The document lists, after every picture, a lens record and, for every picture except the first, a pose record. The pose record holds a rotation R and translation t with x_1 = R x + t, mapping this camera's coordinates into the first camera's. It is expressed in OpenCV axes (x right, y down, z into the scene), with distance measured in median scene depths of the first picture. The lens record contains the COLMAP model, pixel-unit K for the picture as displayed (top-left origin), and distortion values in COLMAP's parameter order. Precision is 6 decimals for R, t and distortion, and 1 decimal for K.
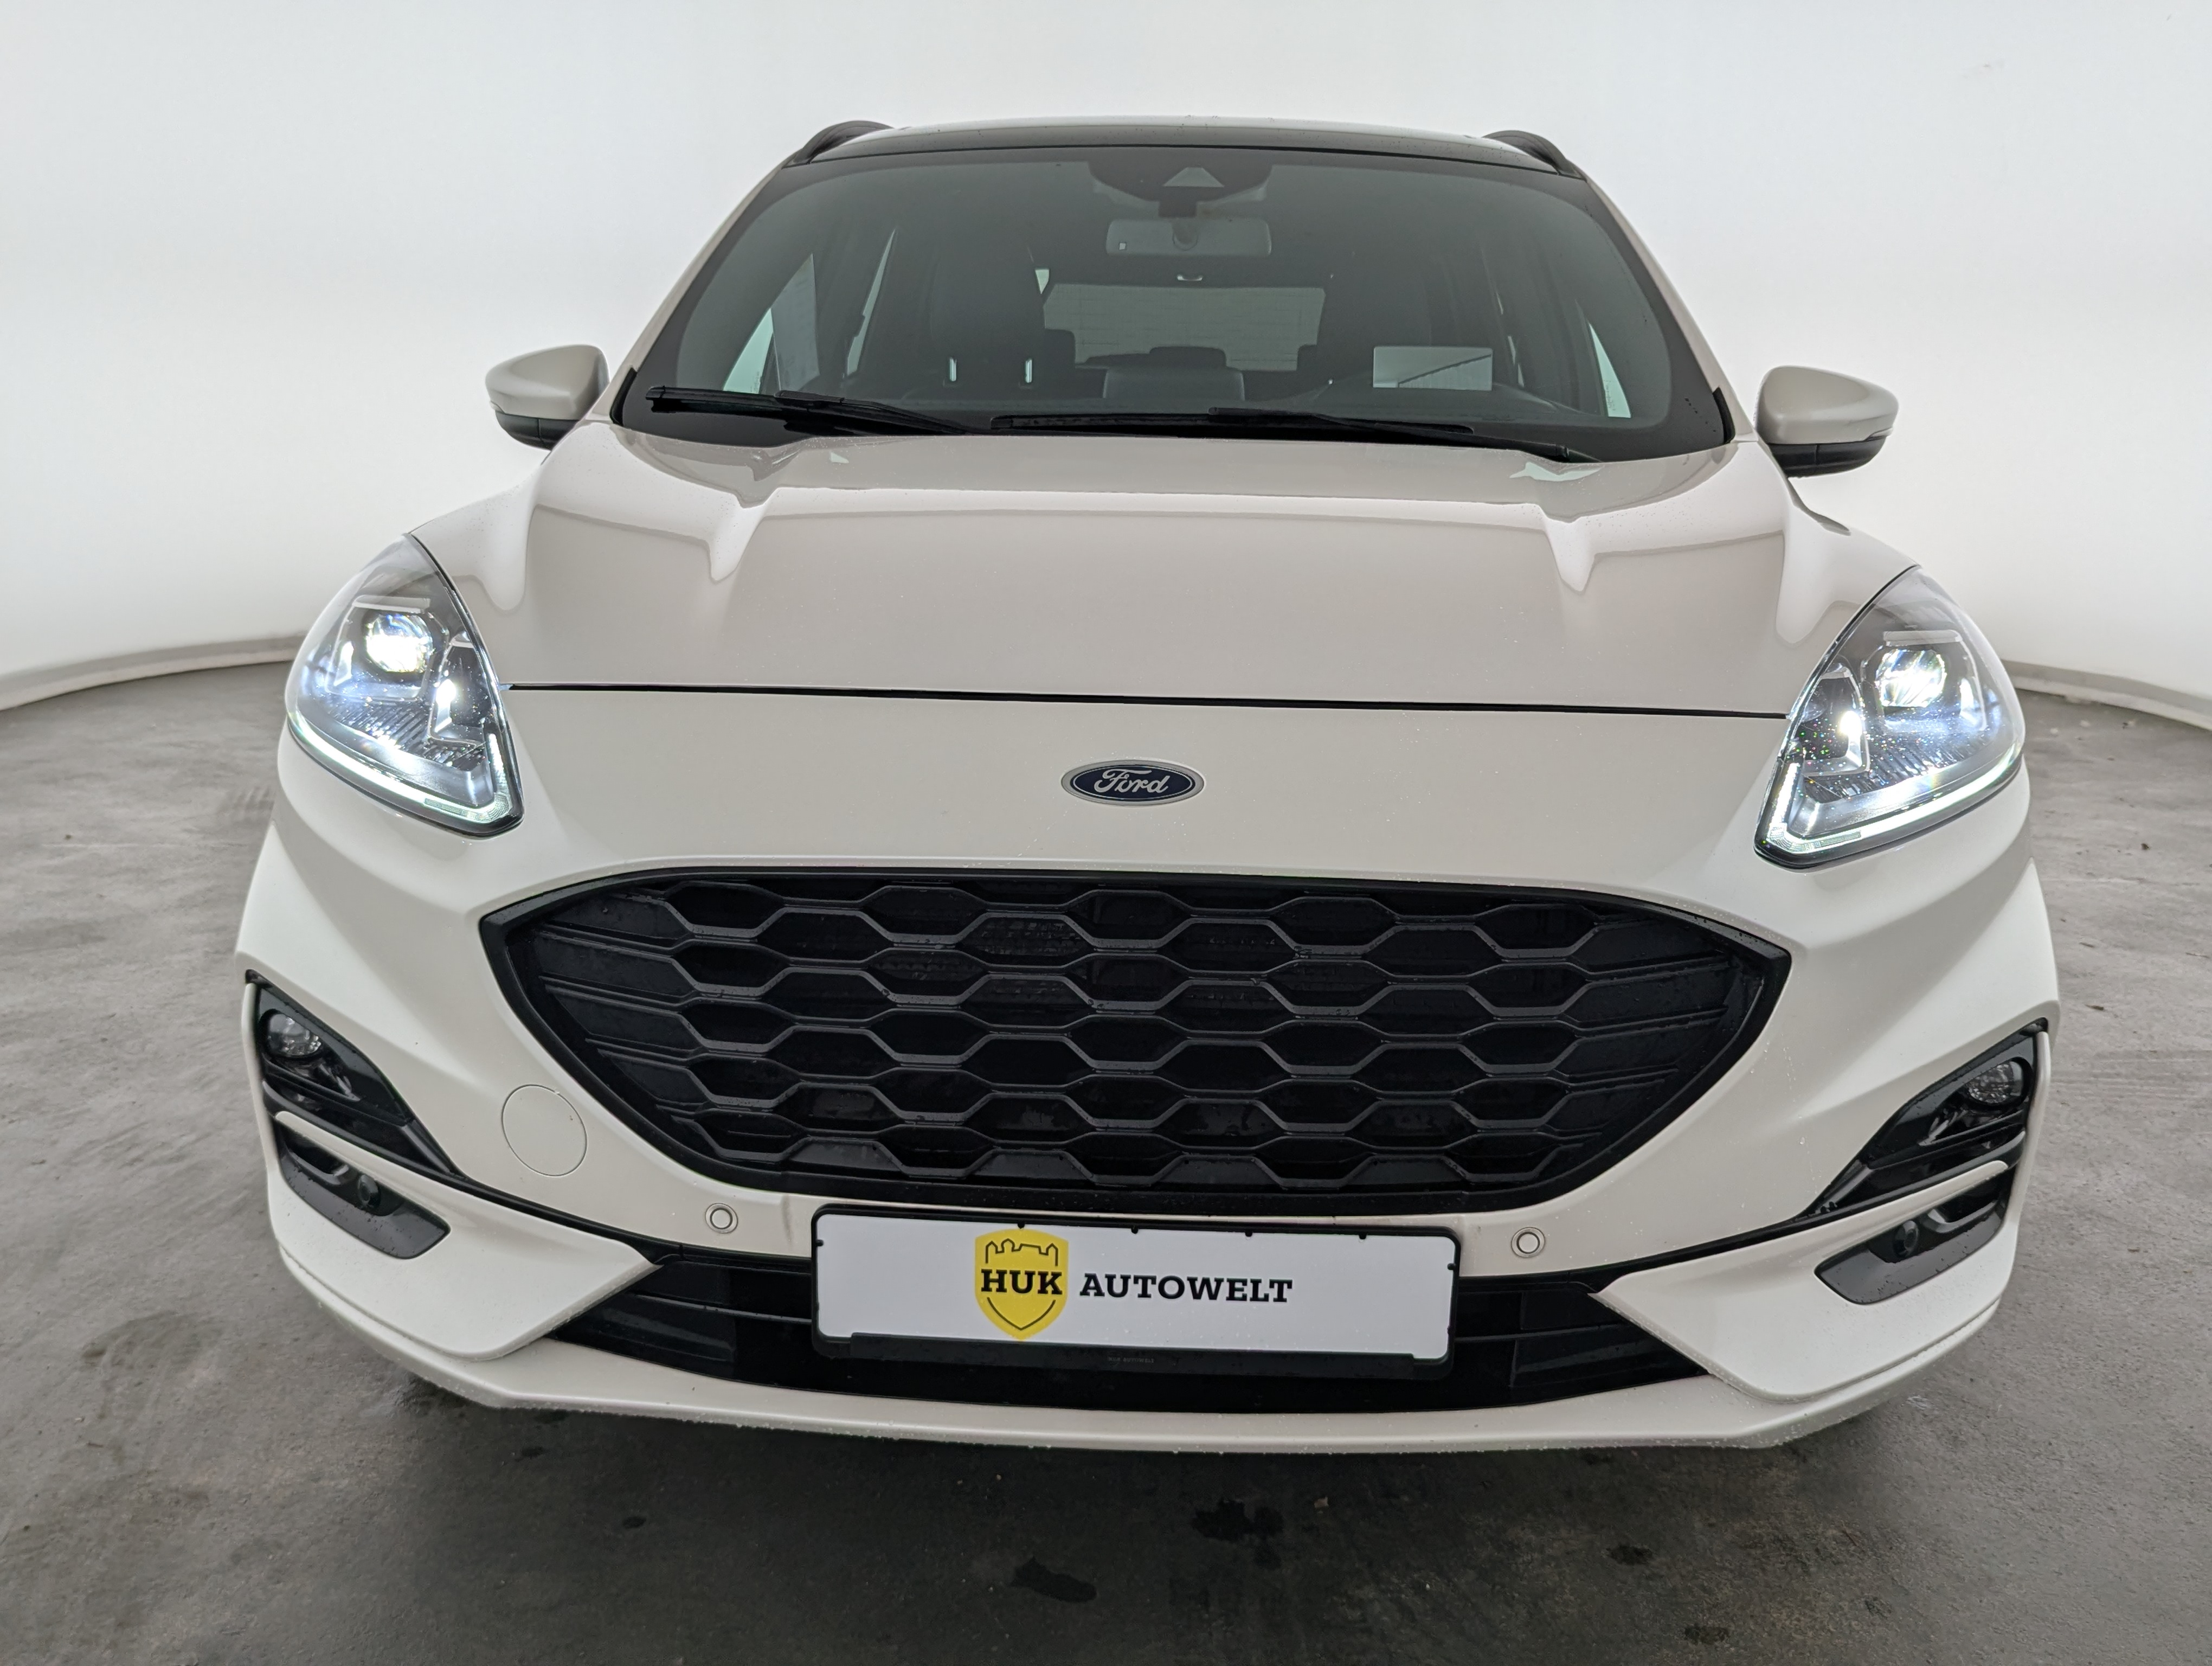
lens RADIAL K [[2103.5, 0, 1119.9], [0, 2103.5, 833.6], [0, 0, 1]] dist [0.036691, 0.000000]
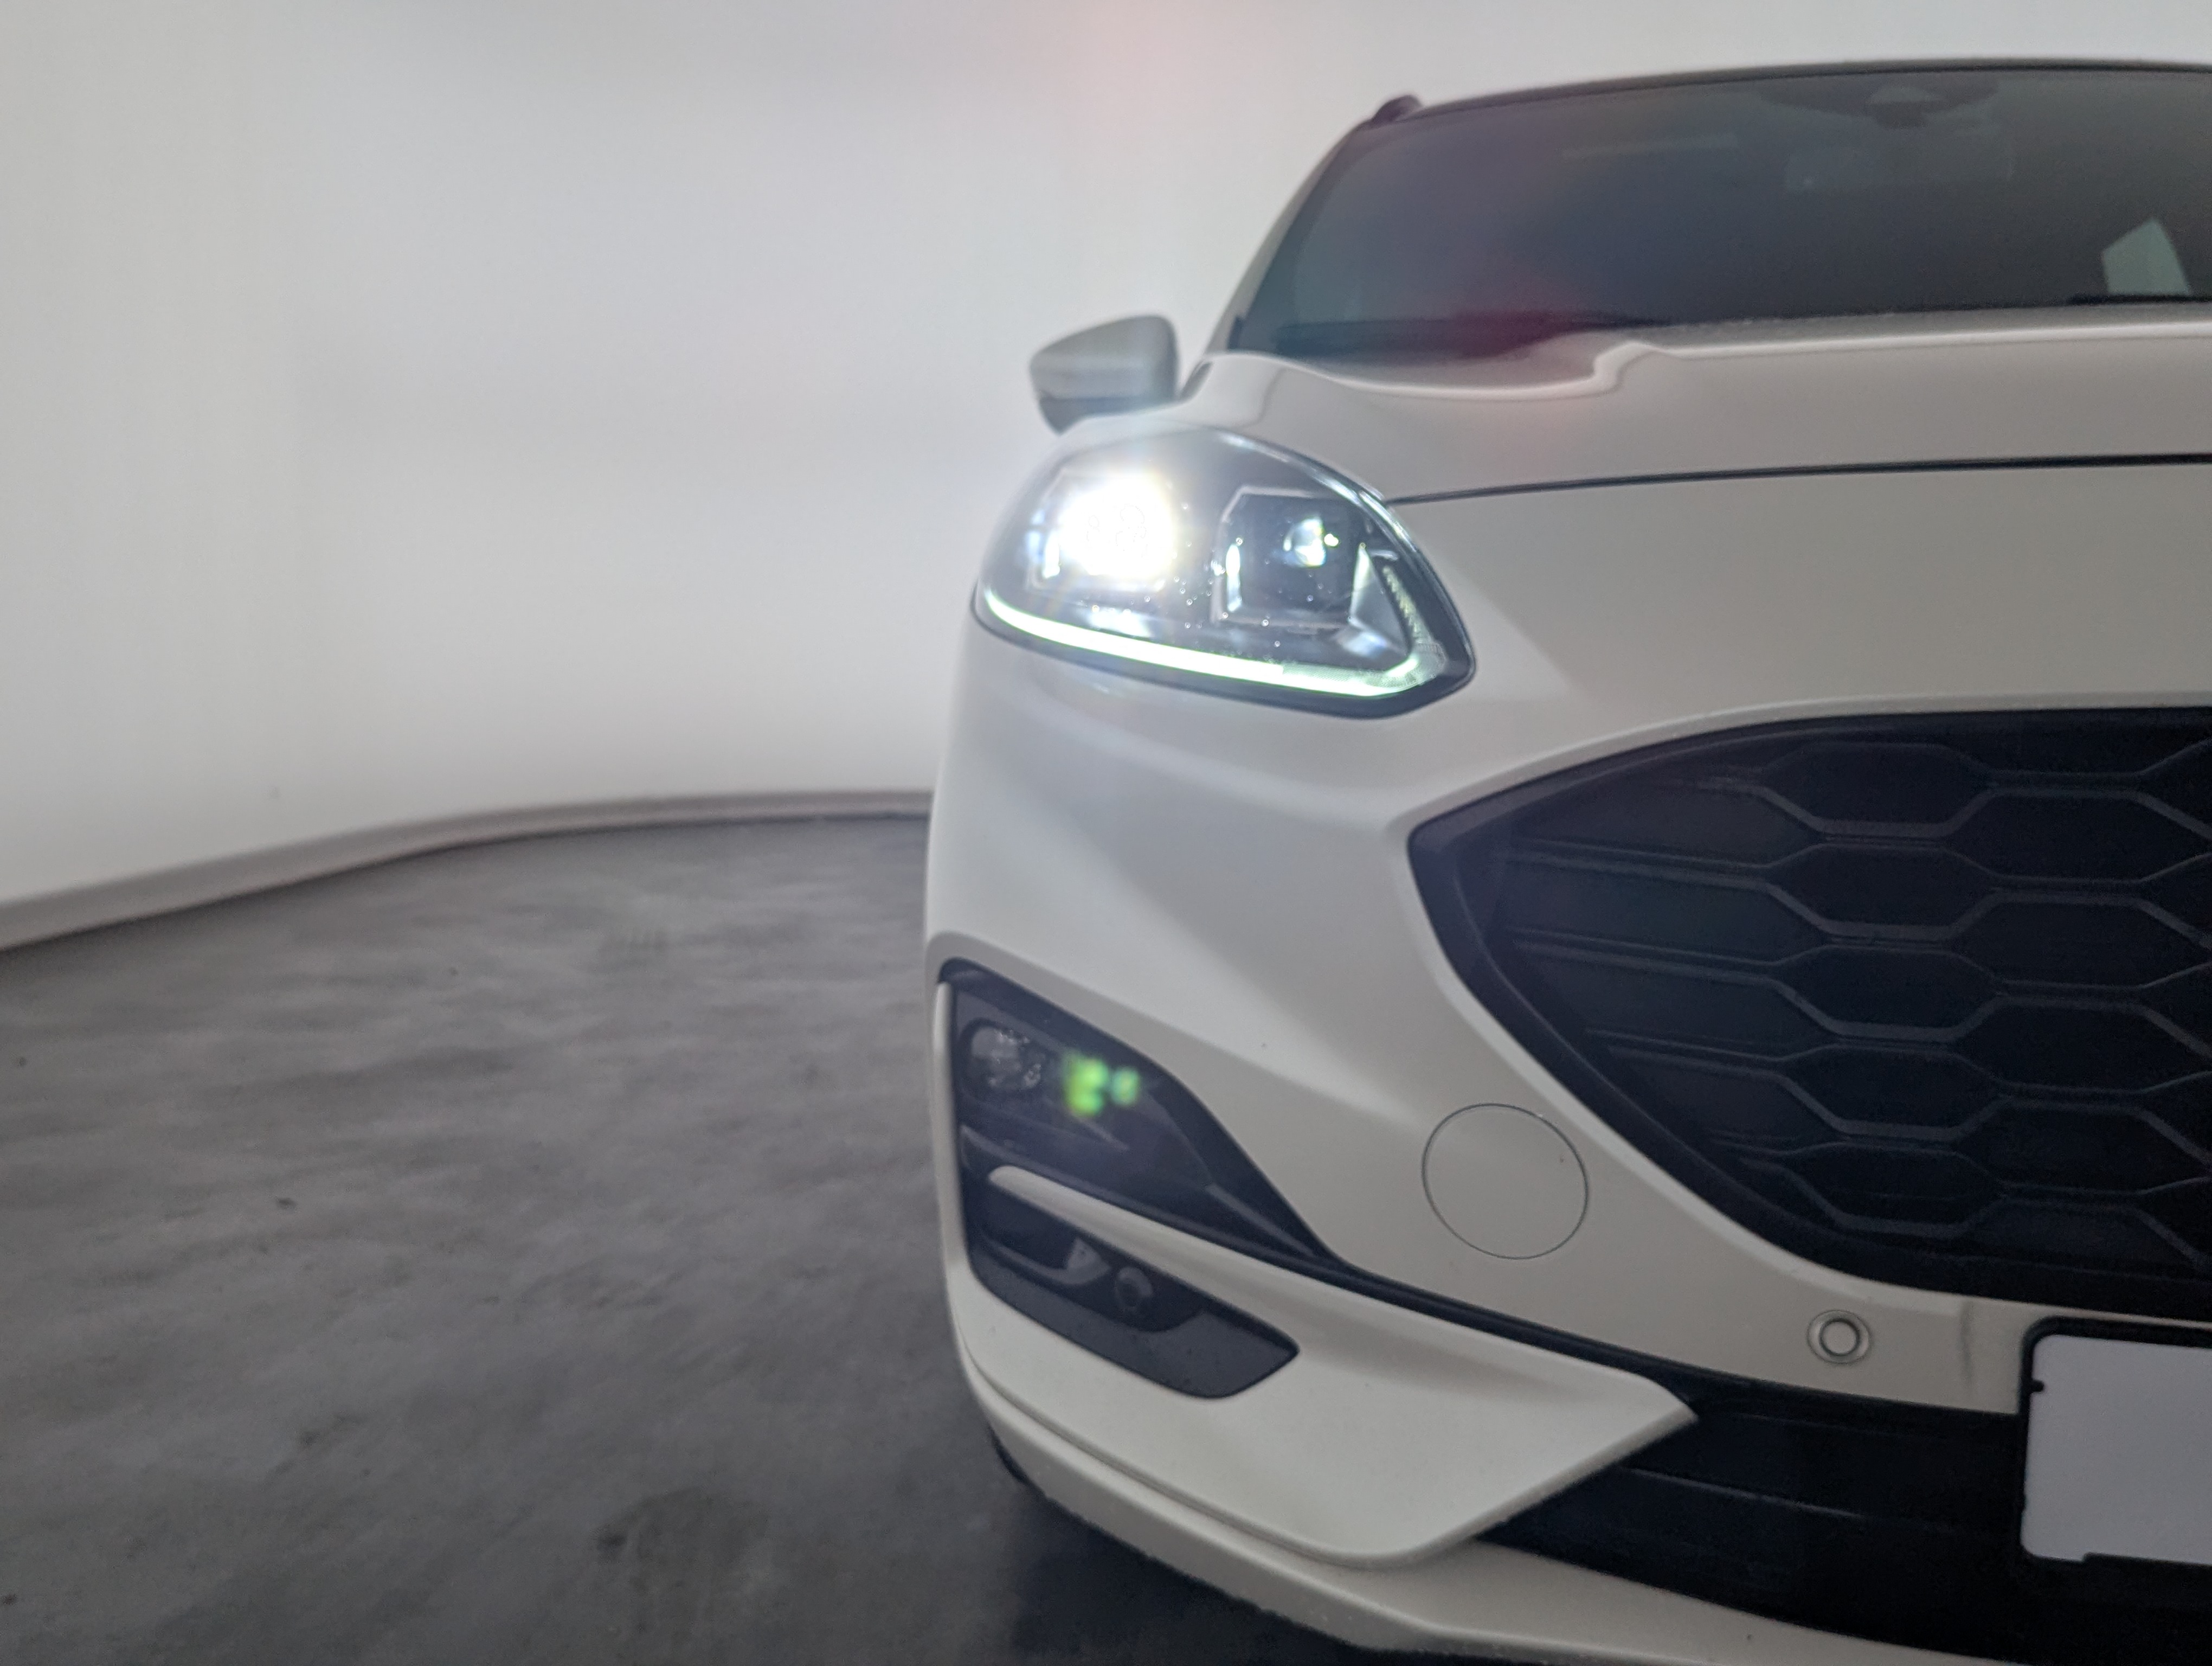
lens RADIAL K [[2103.5, 0, 1052.6], [0, 2103.5, 815.4], [0, 0, 1]] dist [0.036691, 0.000000]
pose [[0.990299, -0.002304, -0.138934, -0.324677], [-0.014259, 0.992899, -0.118100, 0.111825], [0.138220, 0.118936, 0.983234, 0.376680]]
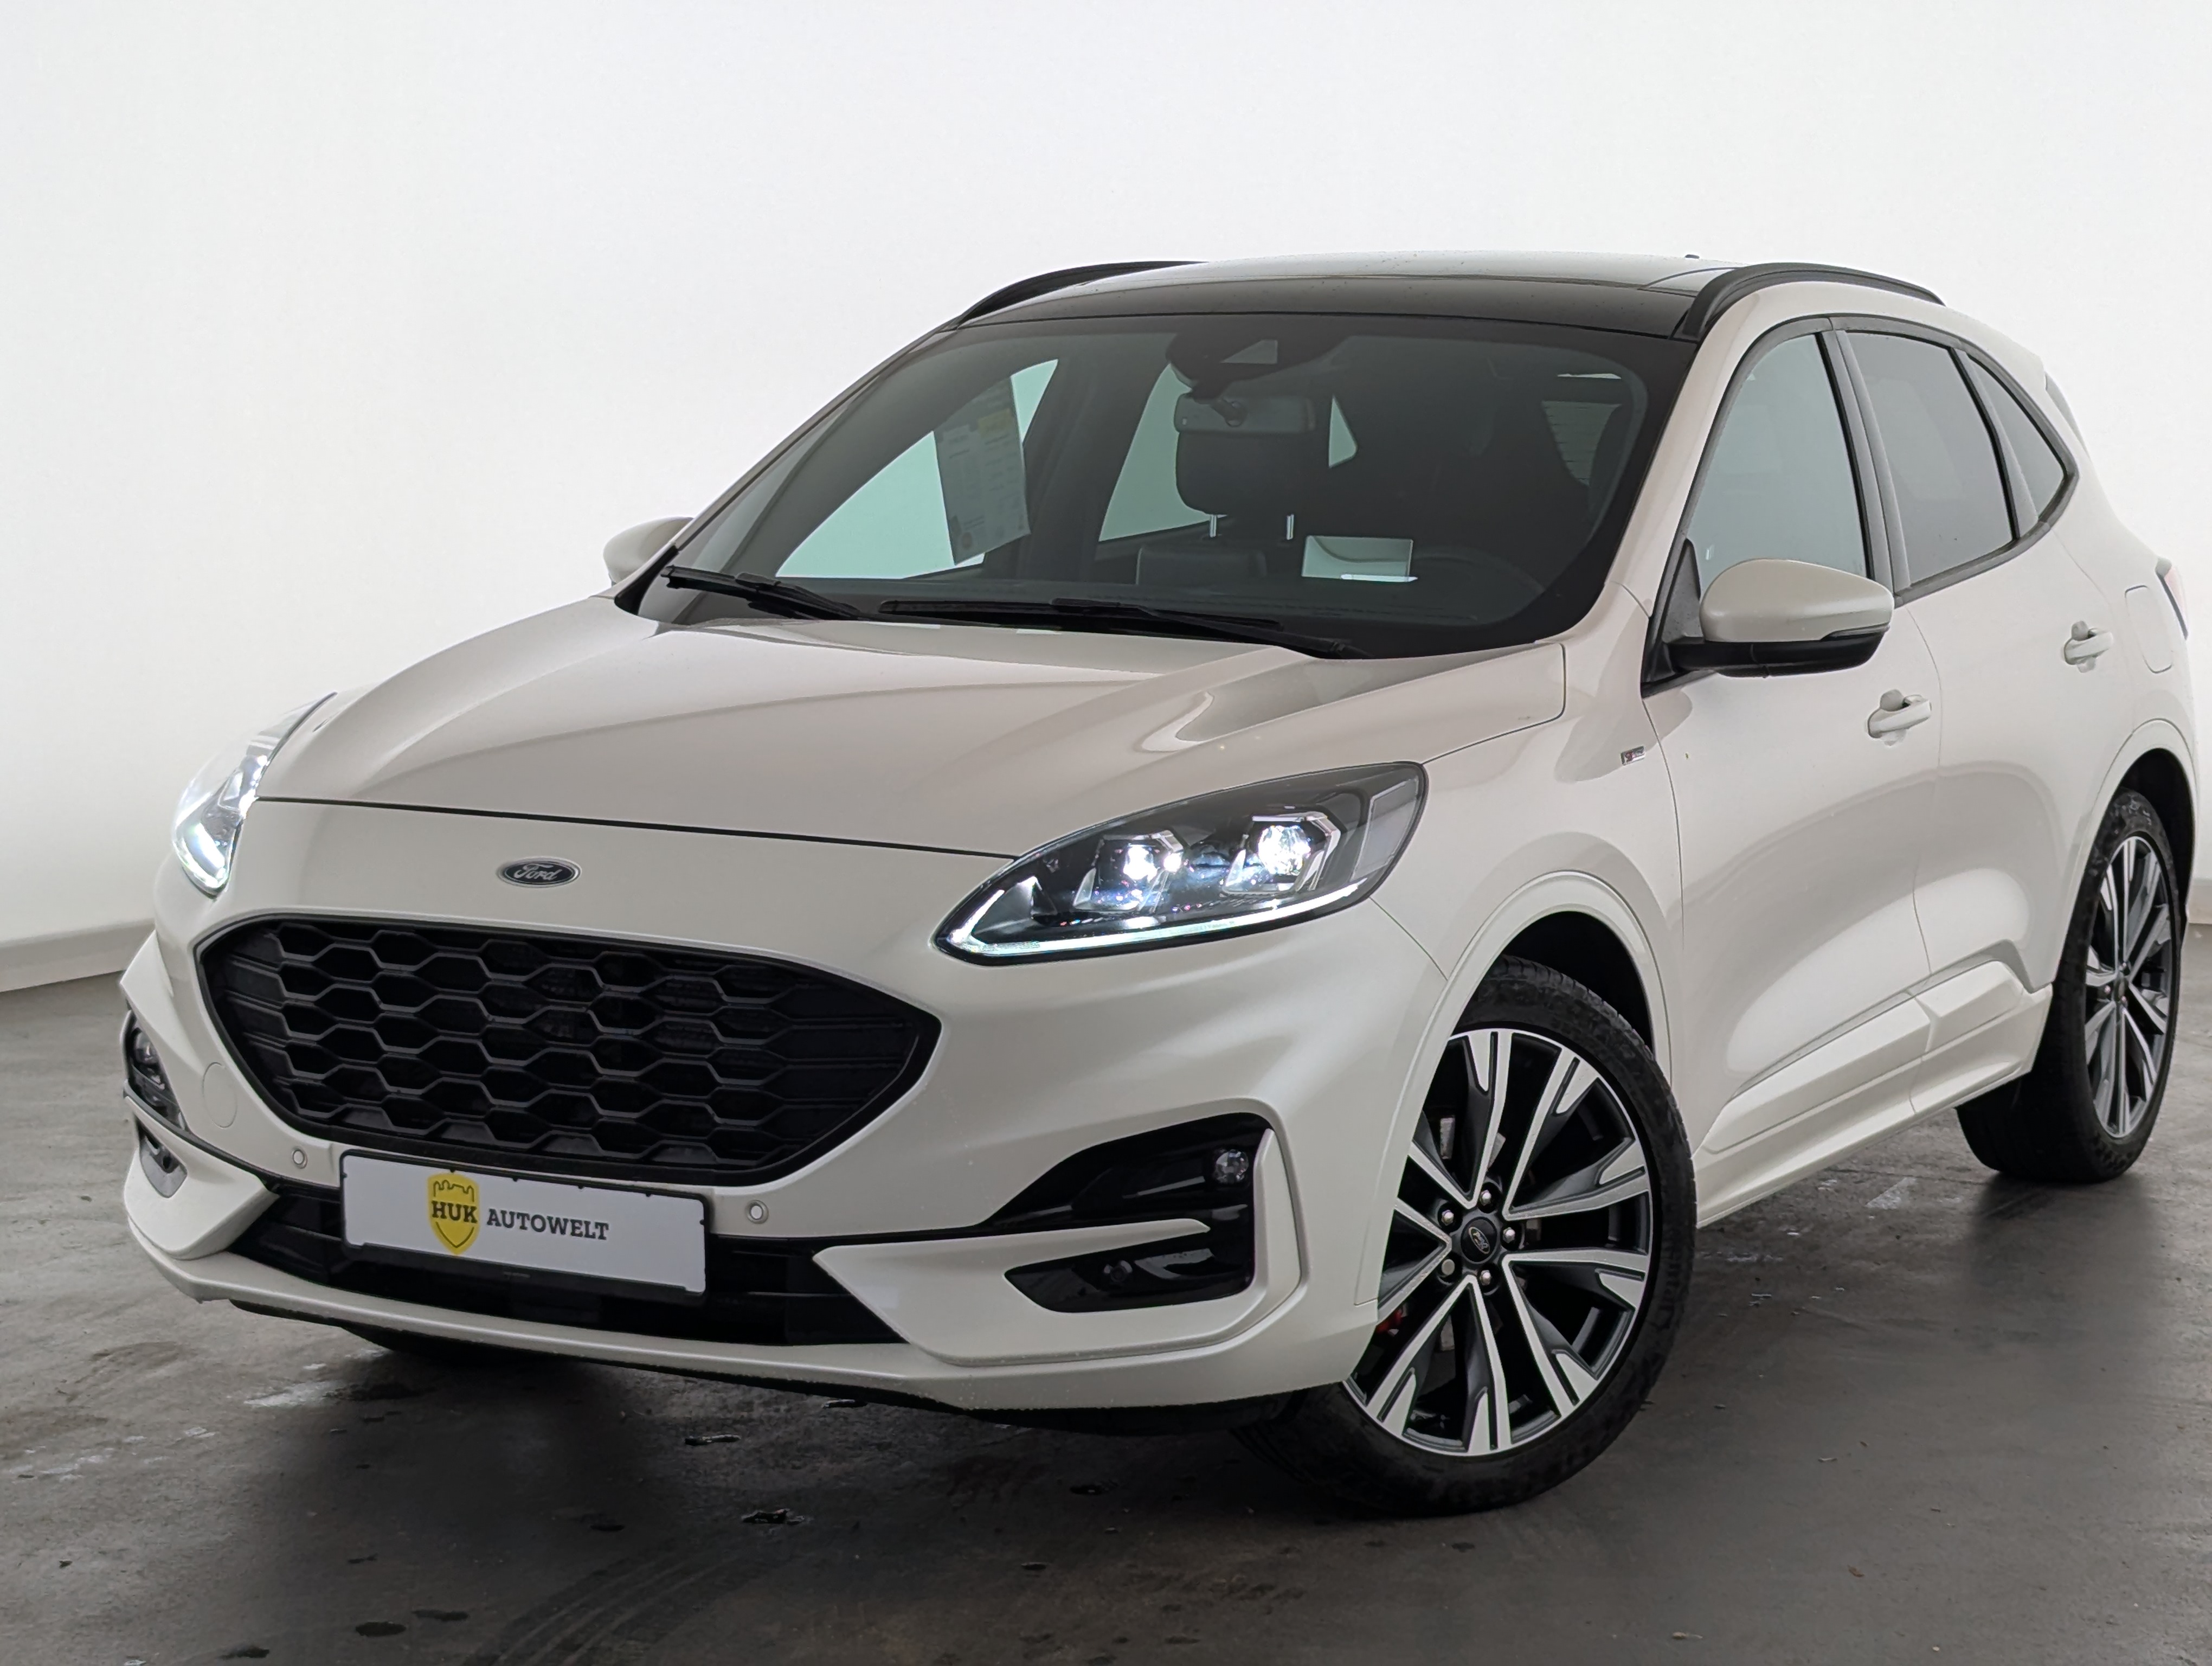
lens RADIAL K [[4792.4, 0, 1099.1], [0, 4792.4, 832.6], [0, 0, 1]] dist [0.065322, 0.000000]
pose [[0.884352, 0.038383, -0.465240, 1.873997], [-0.092310, 0.991314, -0.093682, 0.221445], [0.457603, 0.125794, 0.880213, -1.743402]]
